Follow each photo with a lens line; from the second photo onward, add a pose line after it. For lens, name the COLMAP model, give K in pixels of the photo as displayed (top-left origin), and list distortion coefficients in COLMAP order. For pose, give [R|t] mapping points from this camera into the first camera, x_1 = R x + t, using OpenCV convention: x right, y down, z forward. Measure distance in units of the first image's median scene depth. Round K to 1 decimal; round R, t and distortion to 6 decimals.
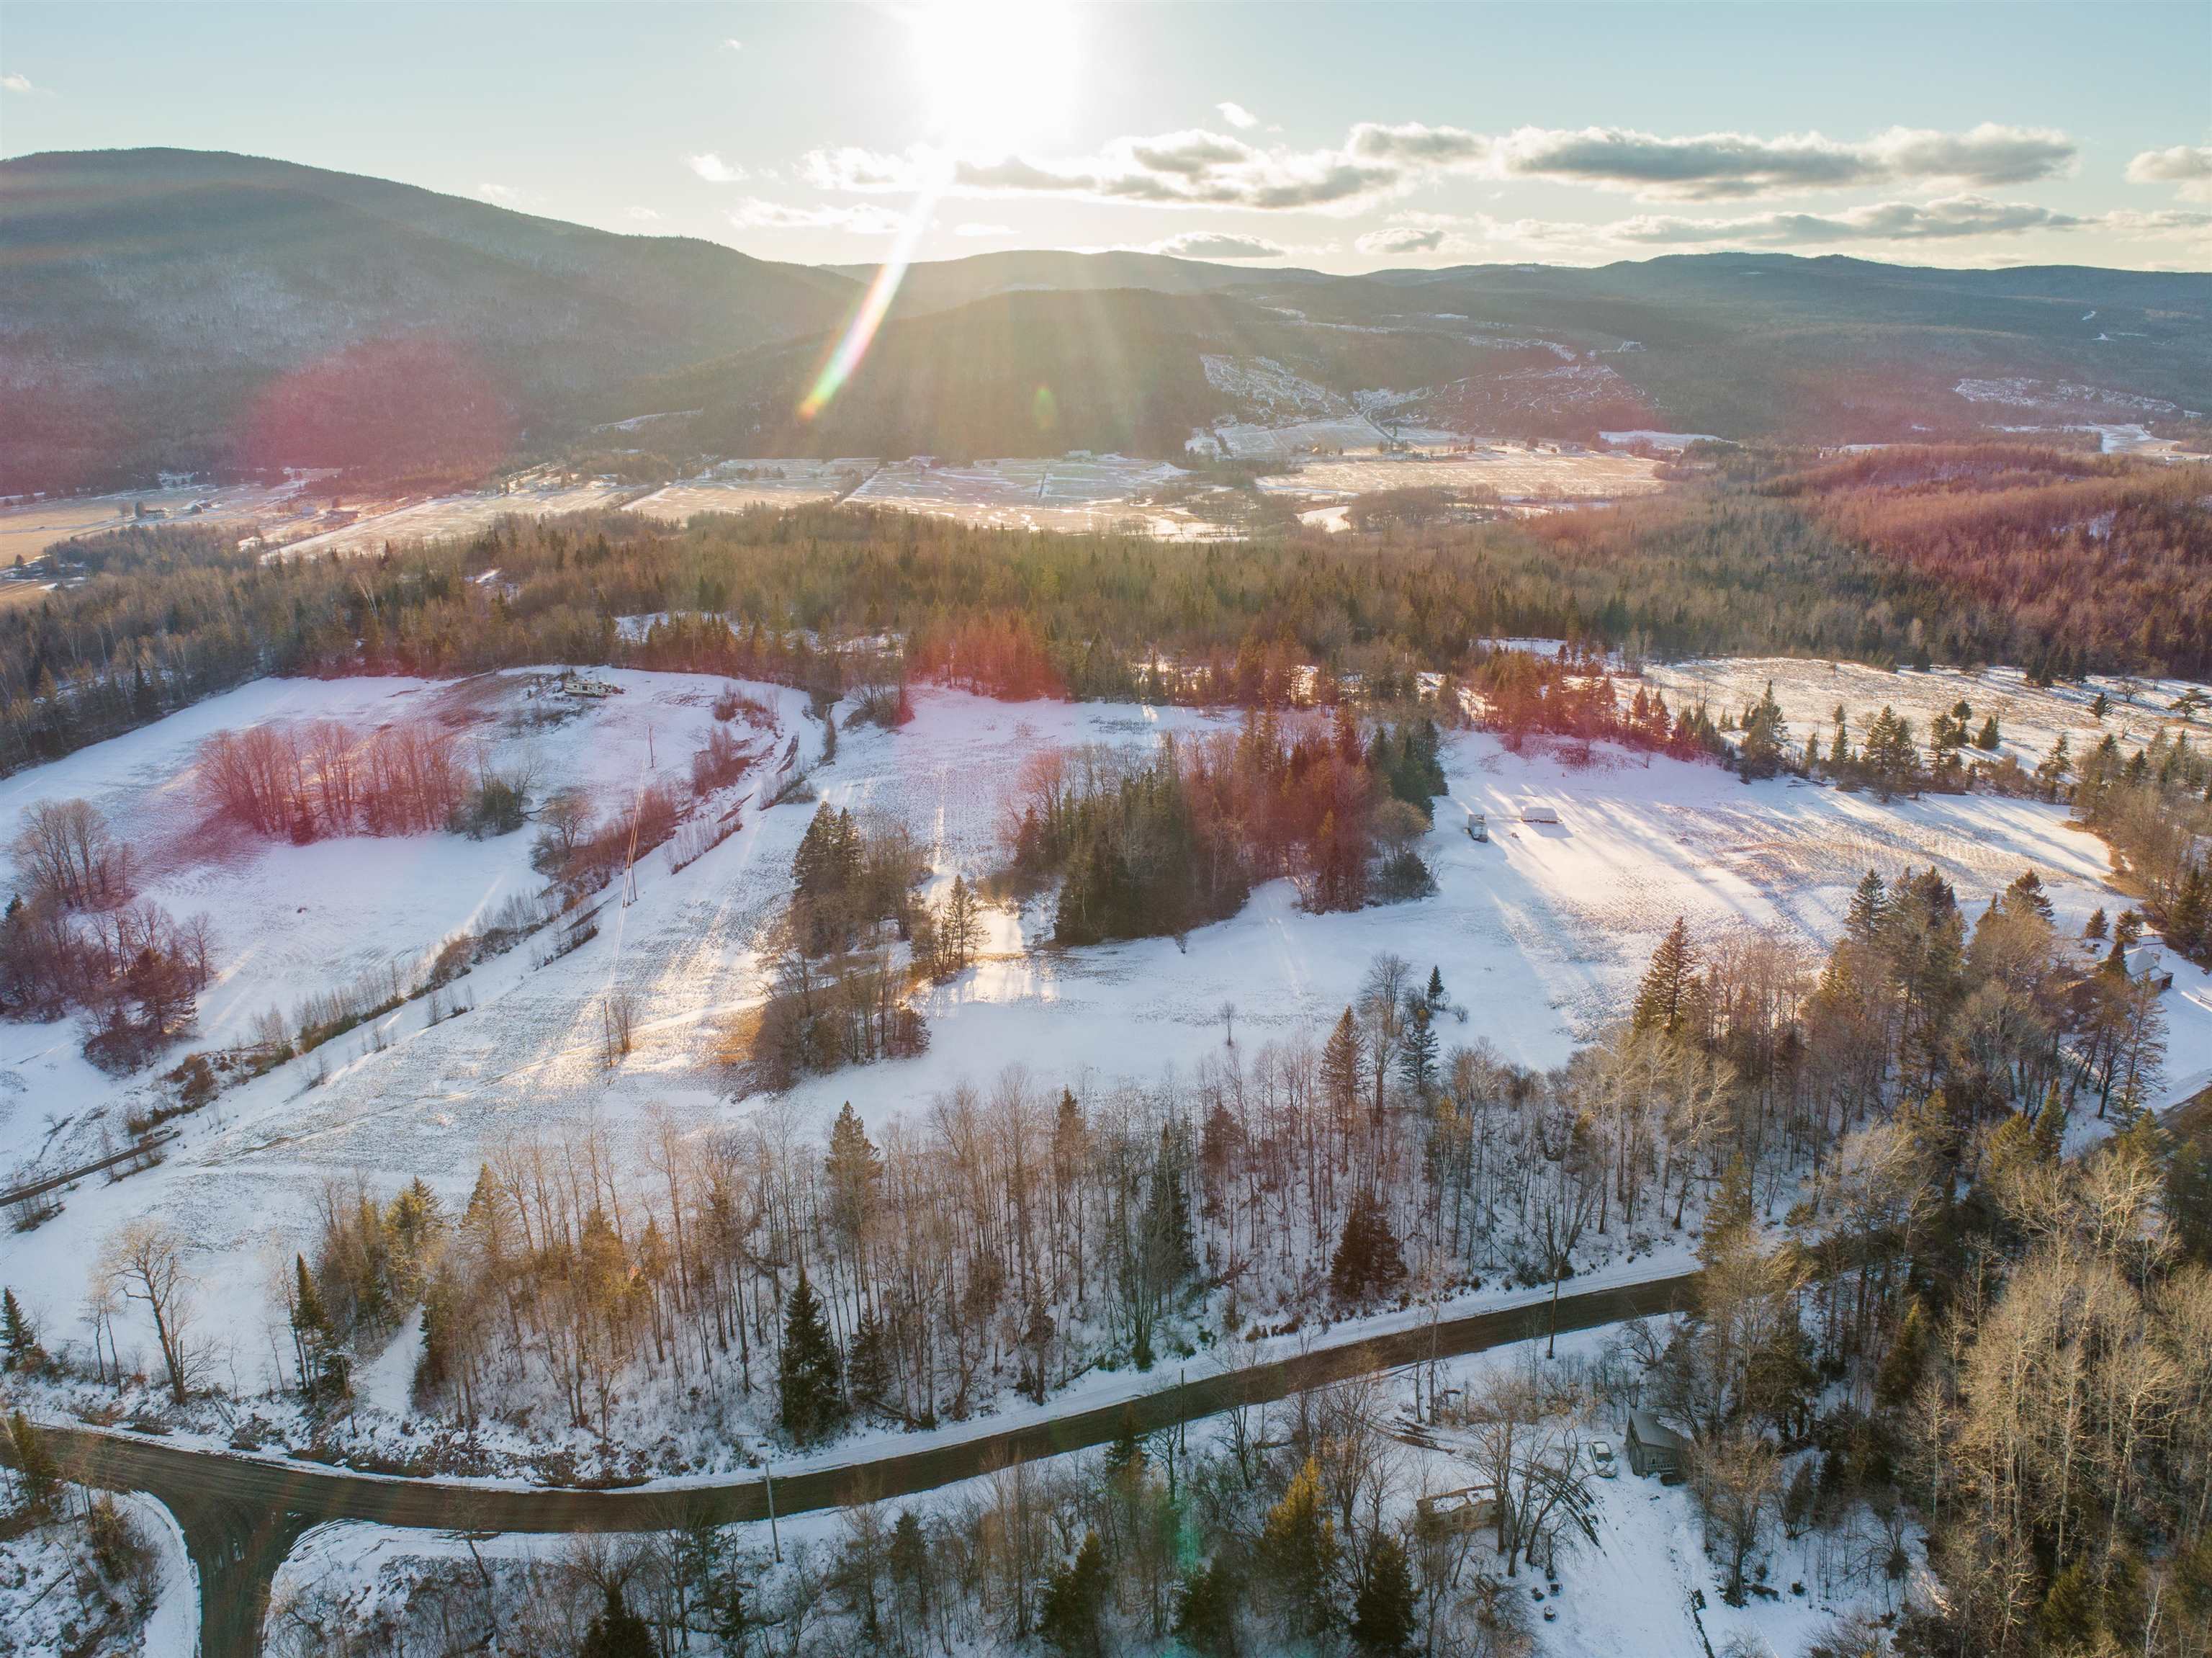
lens RADIAL K [[1671.1, 0, 1108.8], [0, 1671.1, 836.8], [0, 0, 1]] dist [-0.029265, 0.012280]
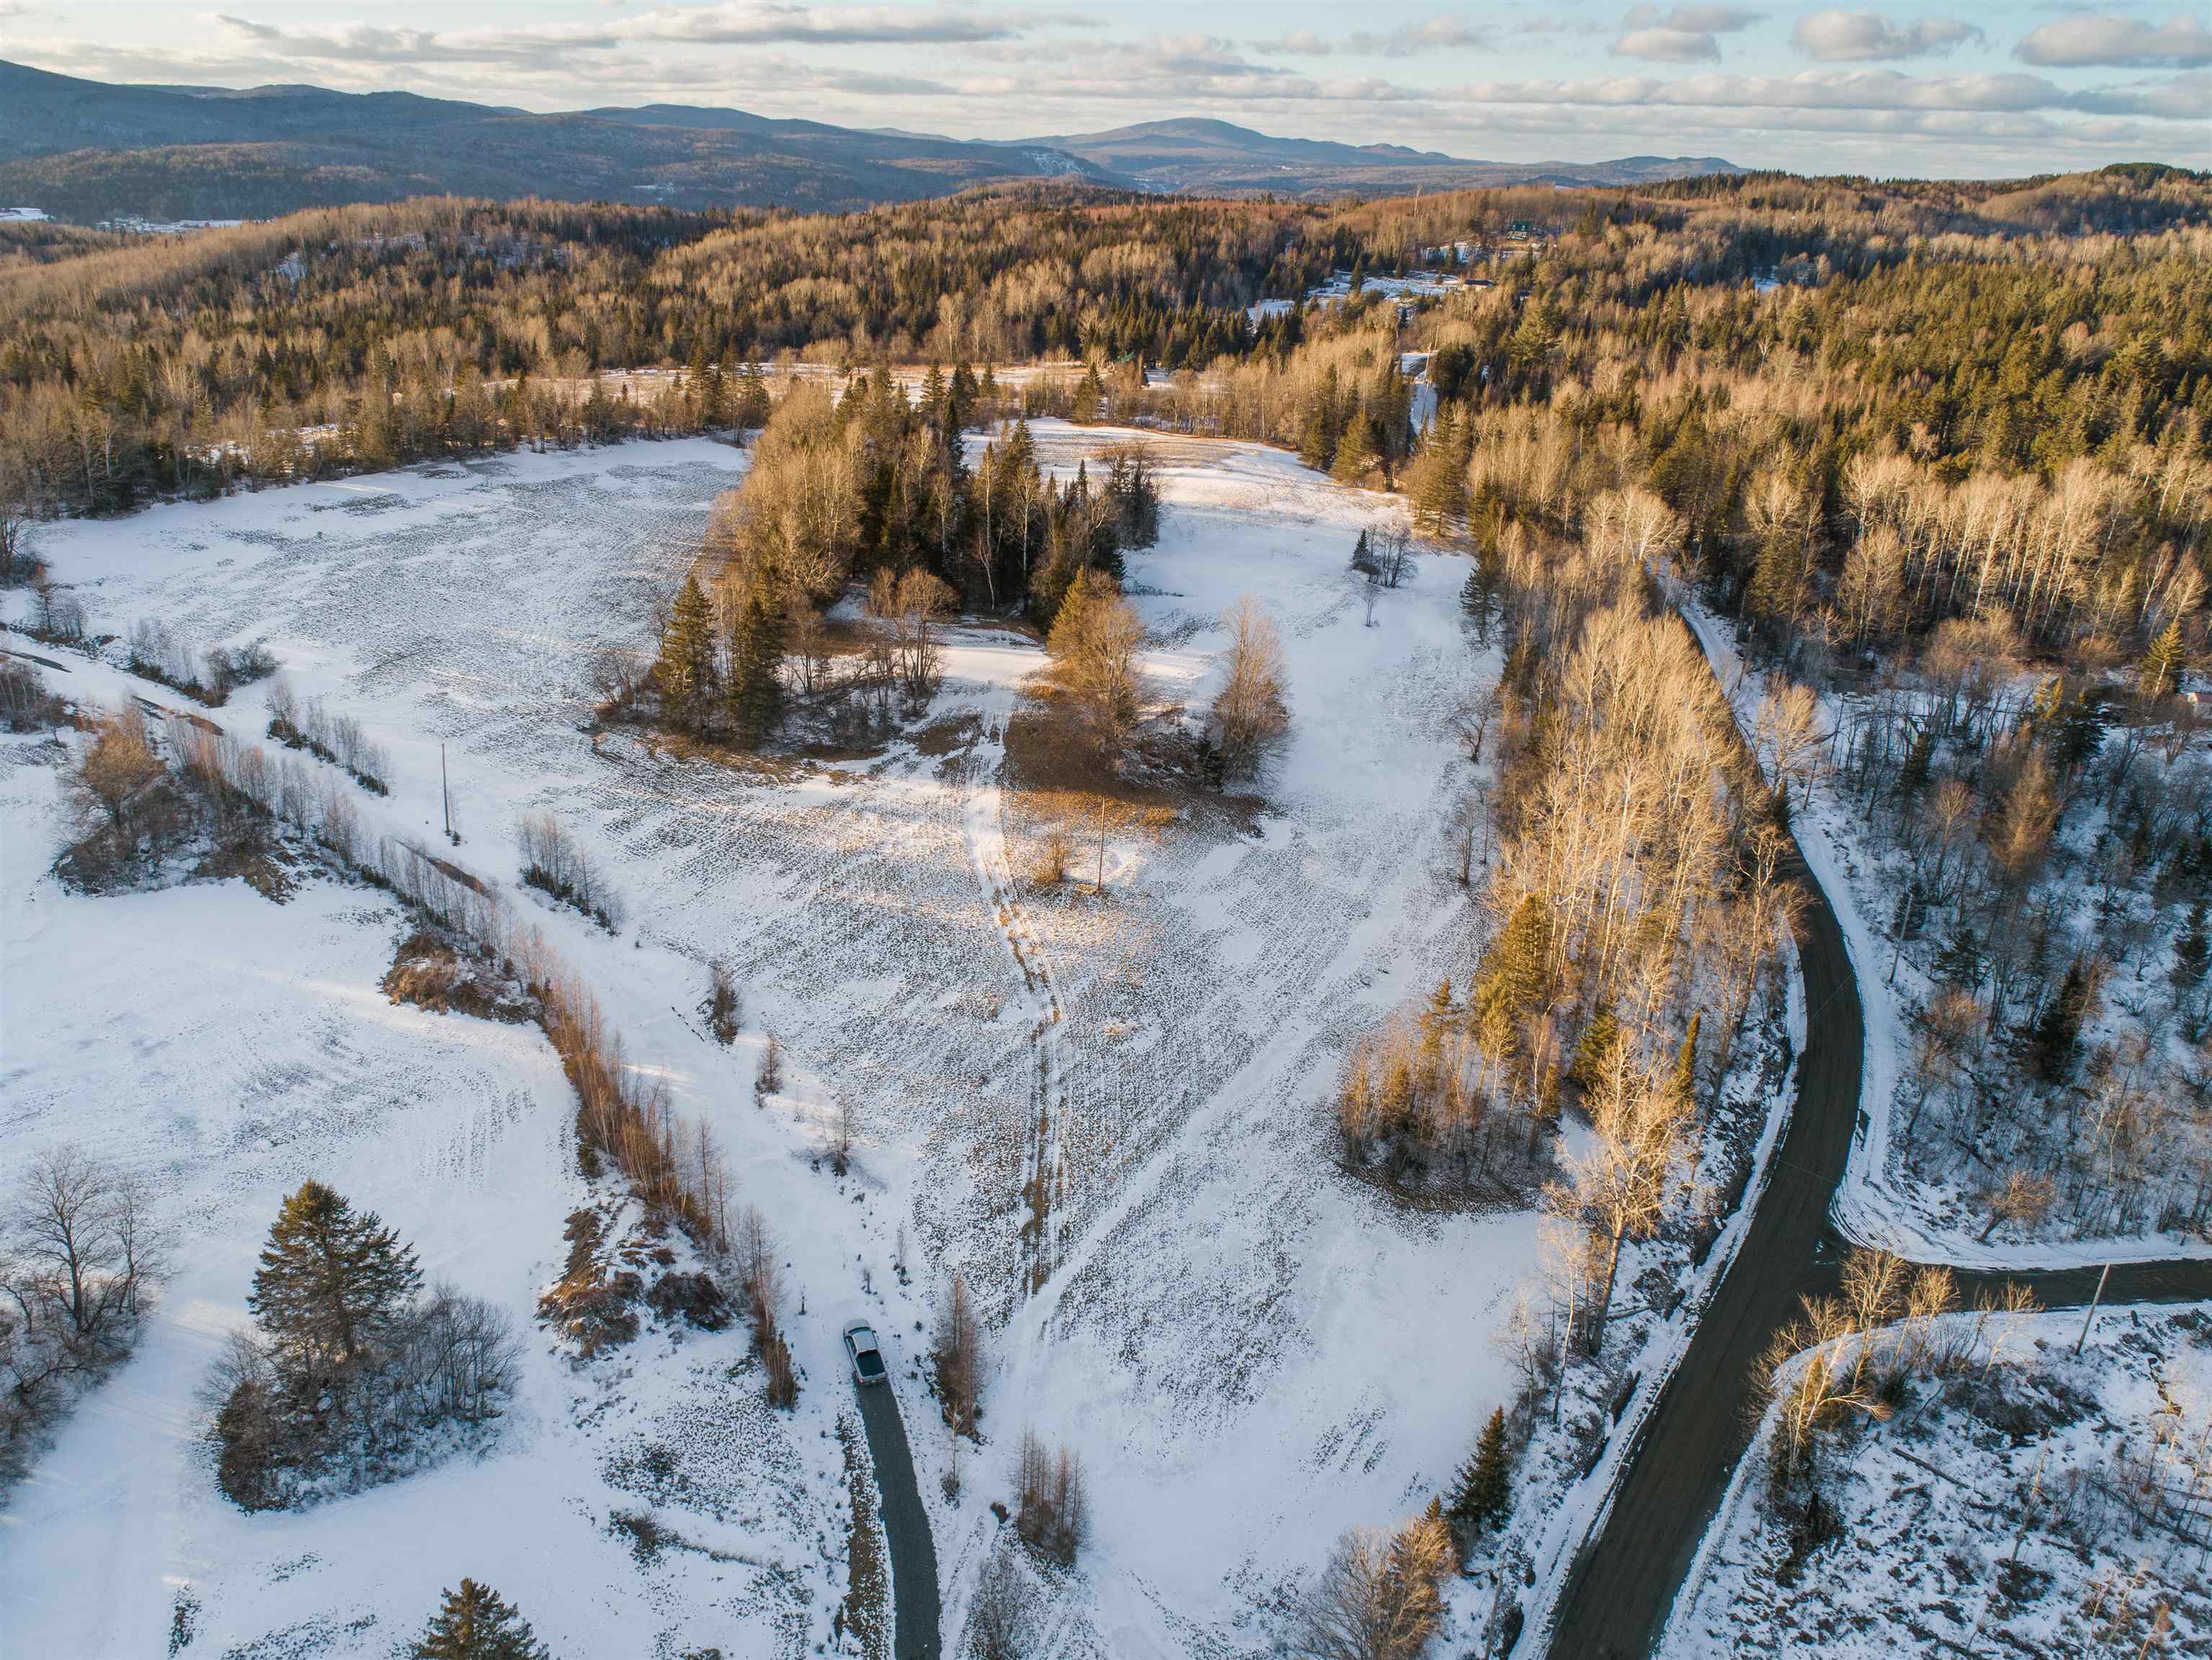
lens RADIAL K [[1659.9, 0, 1106.2], [0, 1659.9, 847.9], [0, 0, 1]] dist [-0.028721, 0.011157]
pose [[0.300642, -0.341869, 0.890360, -1.257575], [0.245129, 0.929885, 0.274274, -0.107616], [-0.921697, 0.135795, 0.363364, 0.969808]]
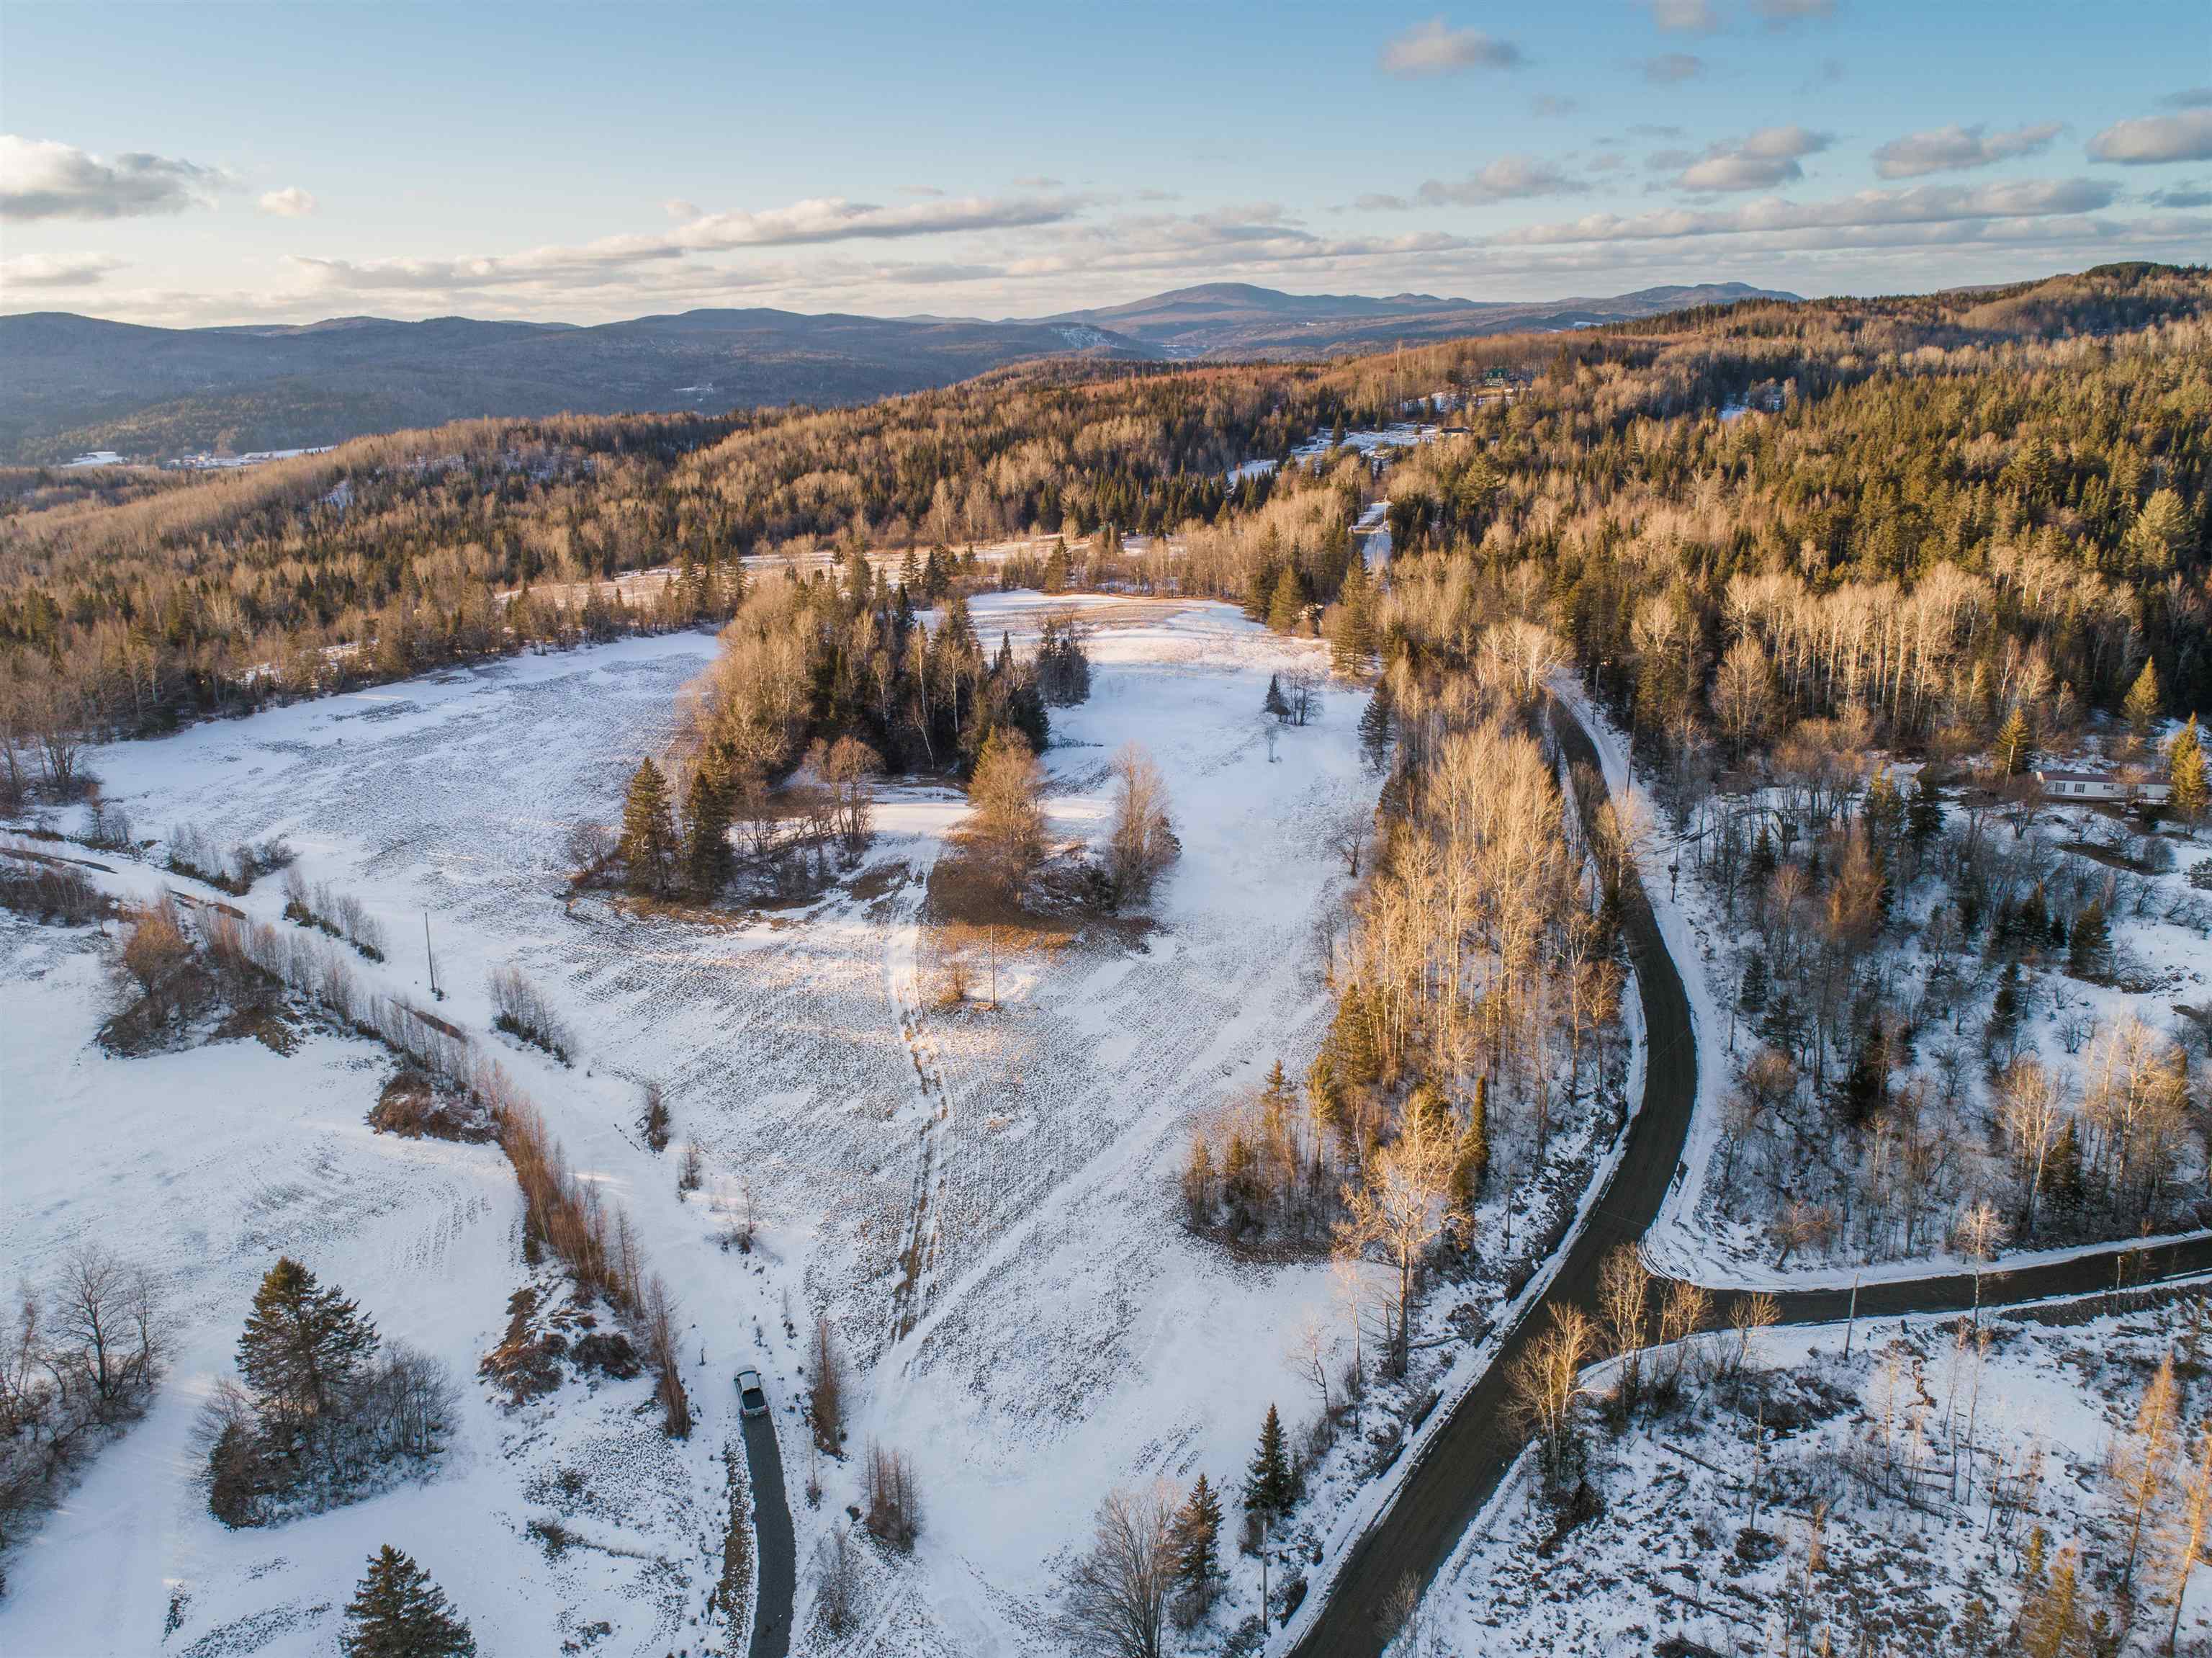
lens RADIAL K [[1680.3, 0, 1107.9], [0, 1680.3, 839.8], [0, 0, 1]] dist [-0.029783, 0.013479]
pose [[0.317333, -0.271673, 0.908567, -1.364542], [0.311466, 0.934794, 0.170731, -0.090038], [-0.895706, 0.228809, 0.381257, 0.810237]]
